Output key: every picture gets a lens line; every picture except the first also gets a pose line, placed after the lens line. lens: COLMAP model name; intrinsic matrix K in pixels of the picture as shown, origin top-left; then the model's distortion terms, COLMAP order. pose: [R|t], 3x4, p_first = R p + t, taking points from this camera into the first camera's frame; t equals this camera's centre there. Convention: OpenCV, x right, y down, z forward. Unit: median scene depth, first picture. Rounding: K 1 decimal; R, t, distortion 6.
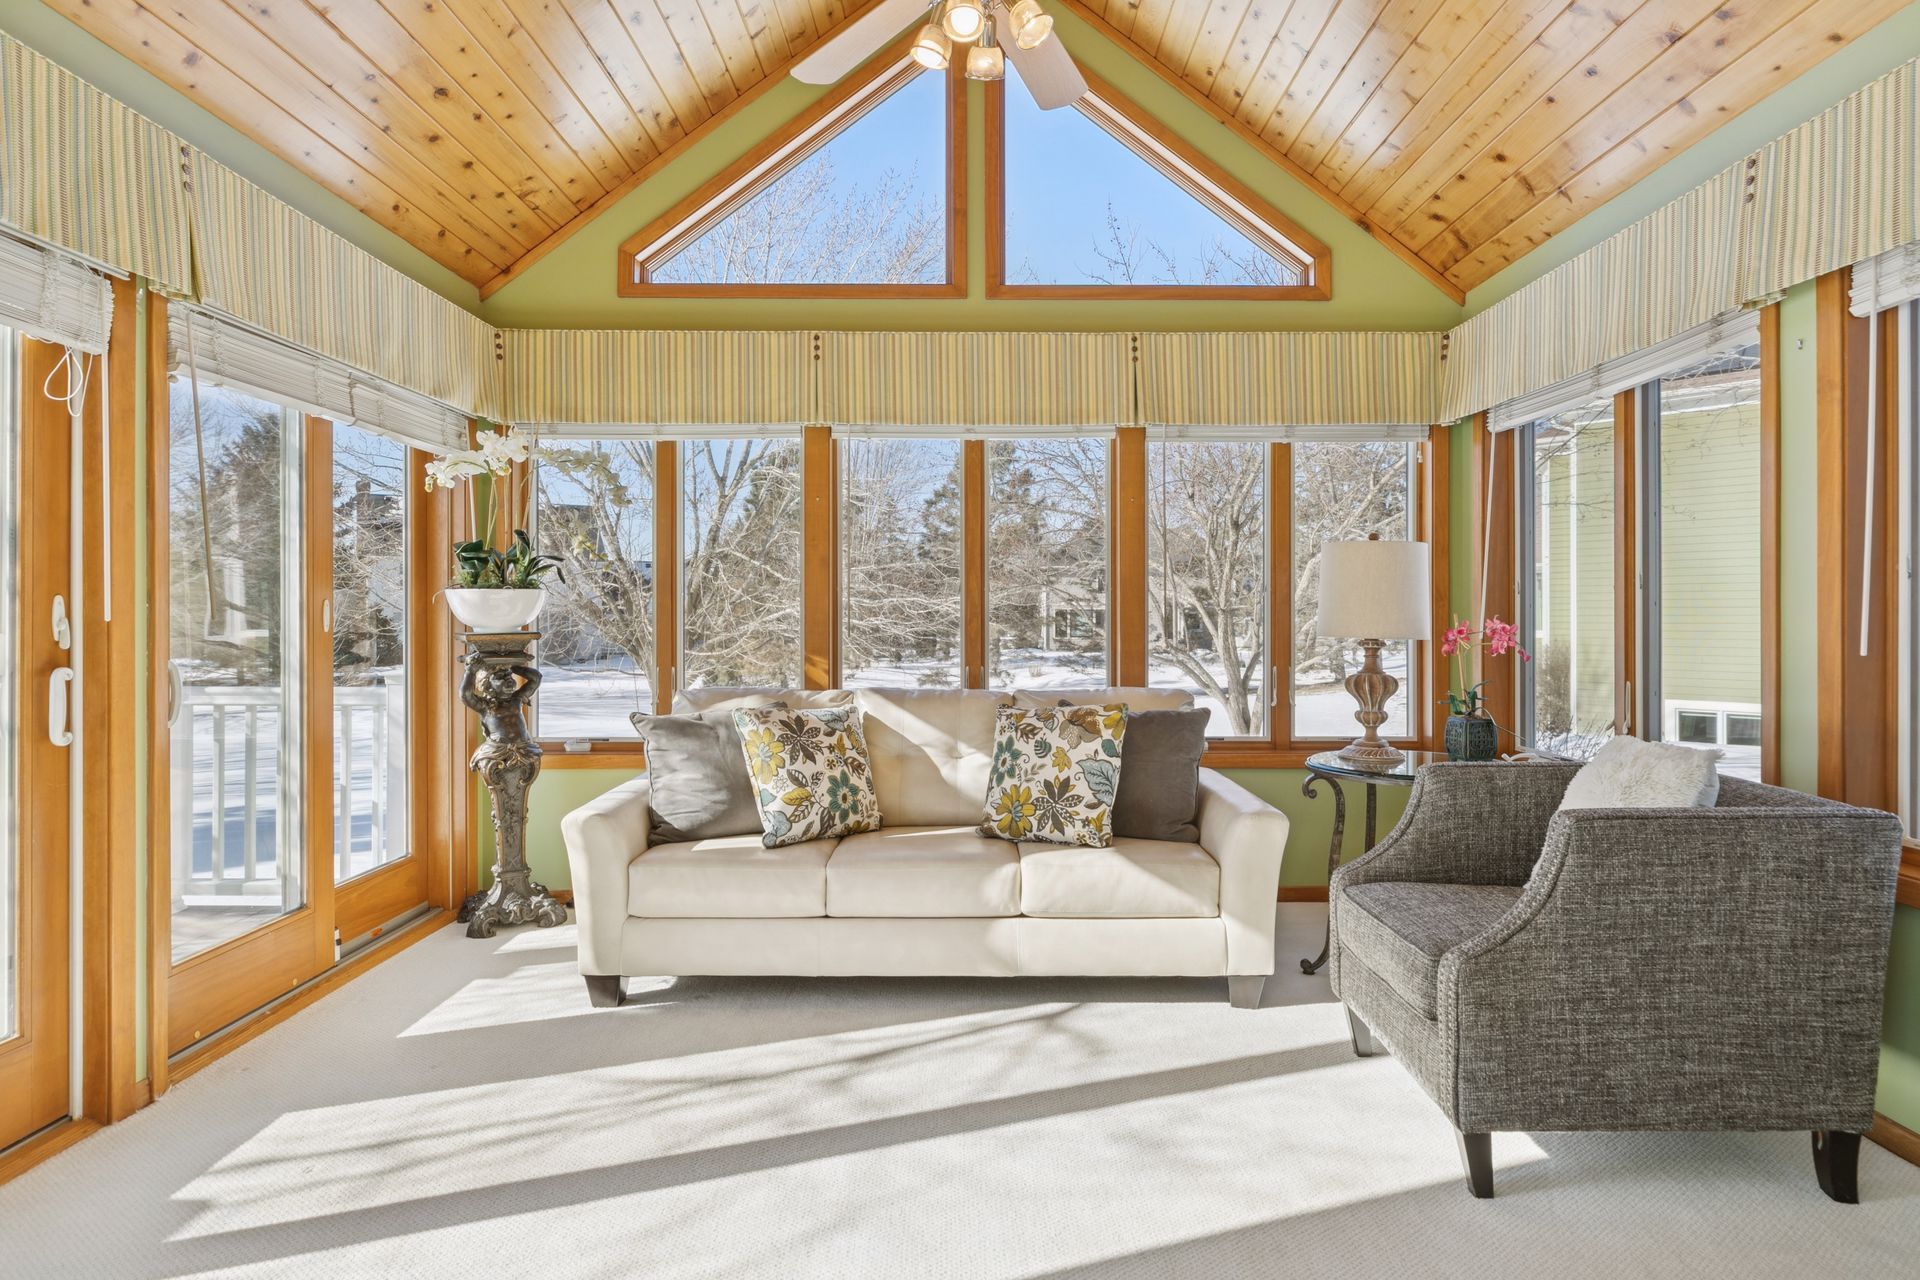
lens RADIAL K [[1023.1, 0, 966.8], [0, 1023.1, 614.9], [0, 0, 1]] dist [0.003141, -0.000239]
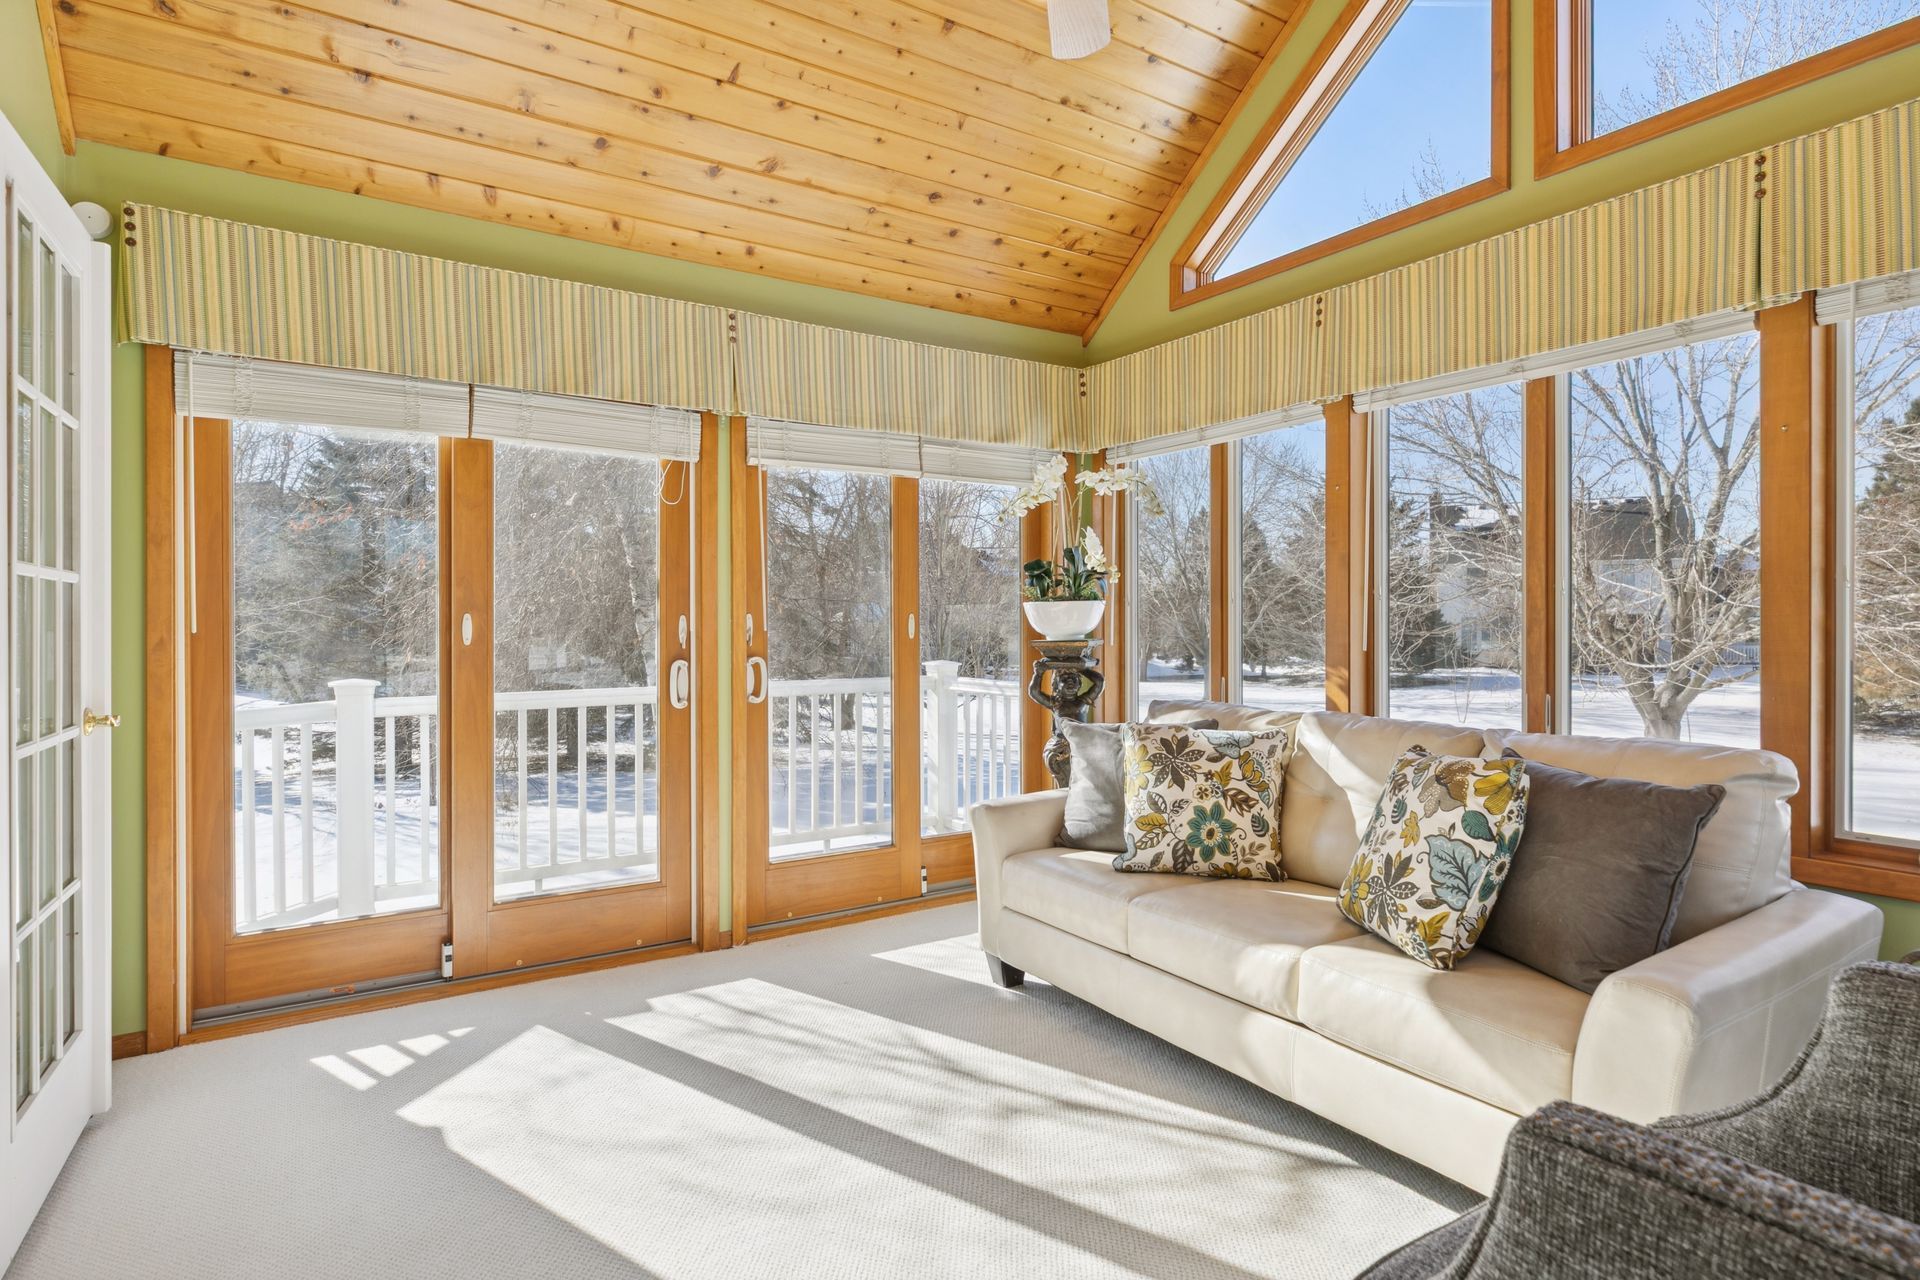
lens RADIAL K [[1023.1, 0, 957.5], [0, 1023.1, 634.3], [0, 0, 1]] dist [0.003141, -0.000239]
pose [[0.540670, 0.006771, -0.841208, 0.506345], [0.002774, 0.999948, 0.009832, -0.001597], [0.841230, -0.007649, 0.540623, 0.346220]]
